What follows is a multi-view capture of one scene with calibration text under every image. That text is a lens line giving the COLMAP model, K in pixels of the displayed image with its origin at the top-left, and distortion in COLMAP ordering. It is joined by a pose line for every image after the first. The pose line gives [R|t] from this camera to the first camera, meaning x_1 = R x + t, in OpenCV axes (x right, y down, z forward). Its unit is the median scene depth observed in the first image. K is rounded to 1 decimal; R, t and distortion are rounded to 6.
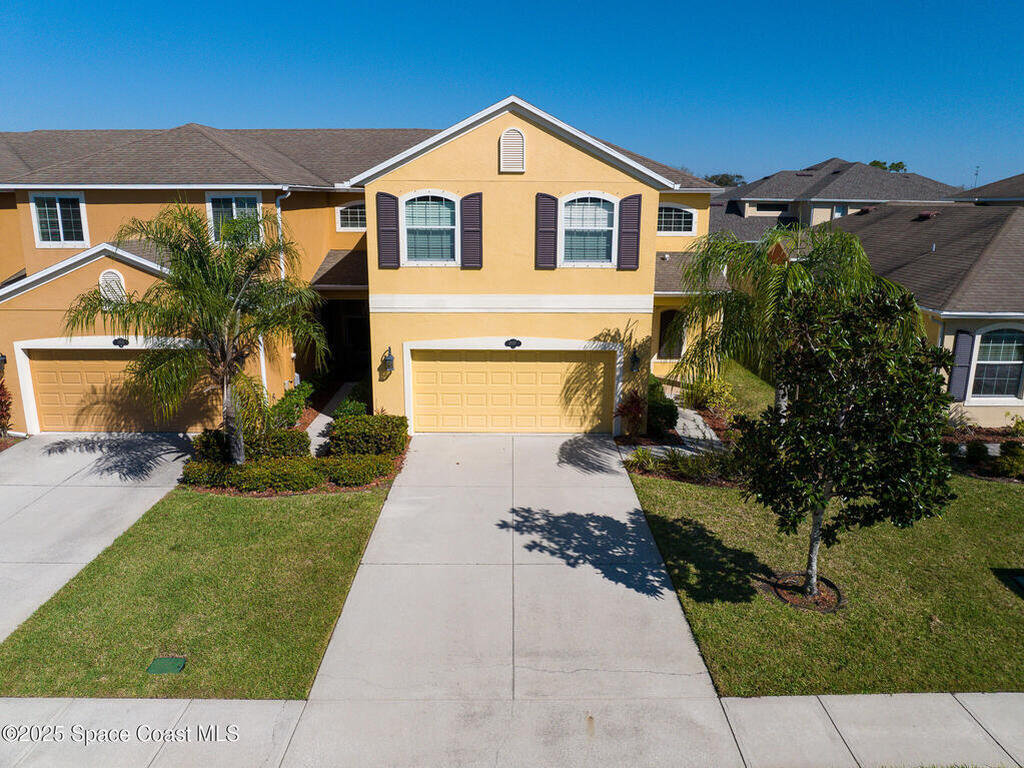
lens RADIAL K [[722.2, 0, 519.1], [0, 722.2, 374.9], [0, 0, 1]] dist [-0.034793, -0.007277]
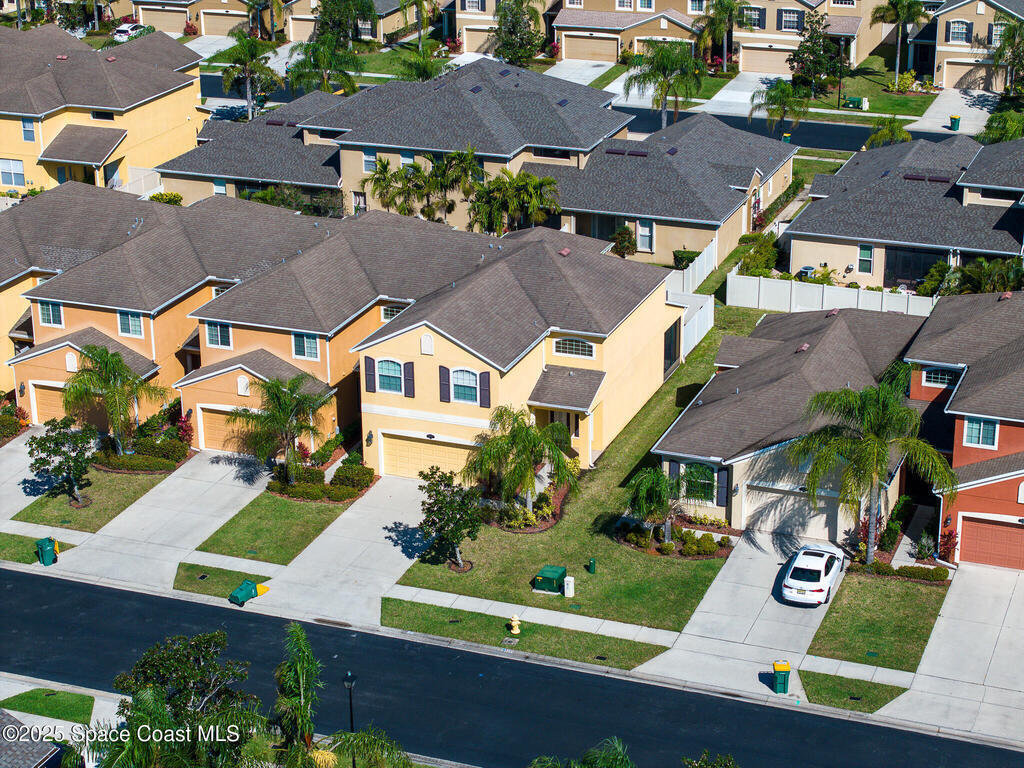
lens RADIAL K [[2052.0, 0, 512.0], [0, 2052.0, 384.0], [0, 0, 1]] dist [-0.219978, 1.690401]
pose [[0.926166, 0.119917, -0.357541, 2.160994], [-0.071695, 0.986794, 0.145246, -1.006701], [0.370237, -0.108888, 0.922533, -3.981045]]
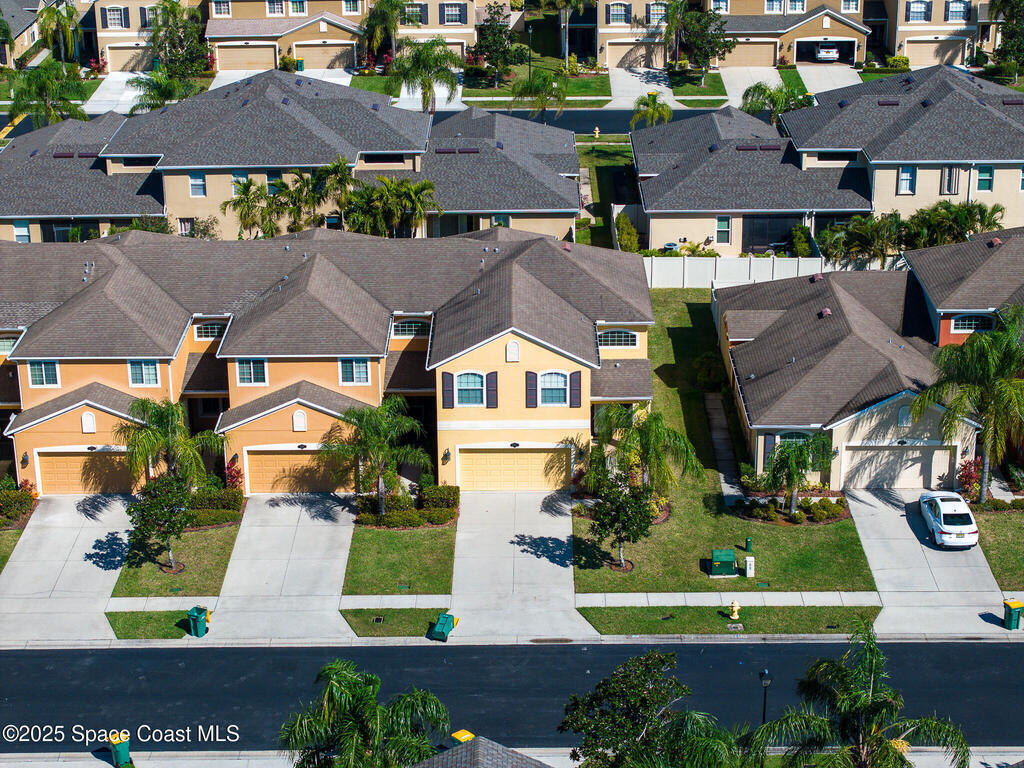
lens RADIAL K [[2052.0, 0, 512.0], [0, 2052.0, 384.0], [0, 0, 1]] dist [-0.219978, 1.690401]
pose [[0.999670, -0.007733, -0.024492, 0.118837], [0.010904, 0.991177, 0.132095, -0.924879], [0.023255, -0.132318, 0.990934, -4.333256]]
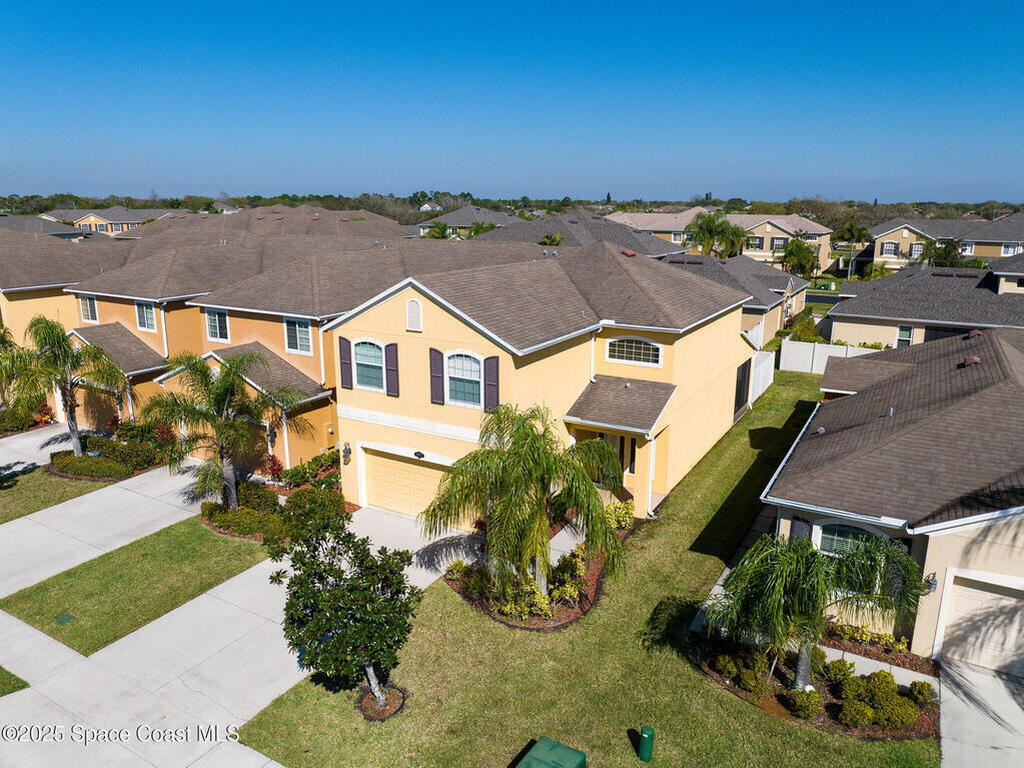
lens RADIAL K [[722.2, 0, 519.1], [0, 722.2, 374.9], [0, 0, 1]] dist [-0.034793, -0.007277]
pose [[0.860319, 0.116538, -0.496256, 0.811691], [-0.117820, 0.992616, 0.028847, -0.256717], [0.495953, 0.033651, 0.867697, -0.055847]]
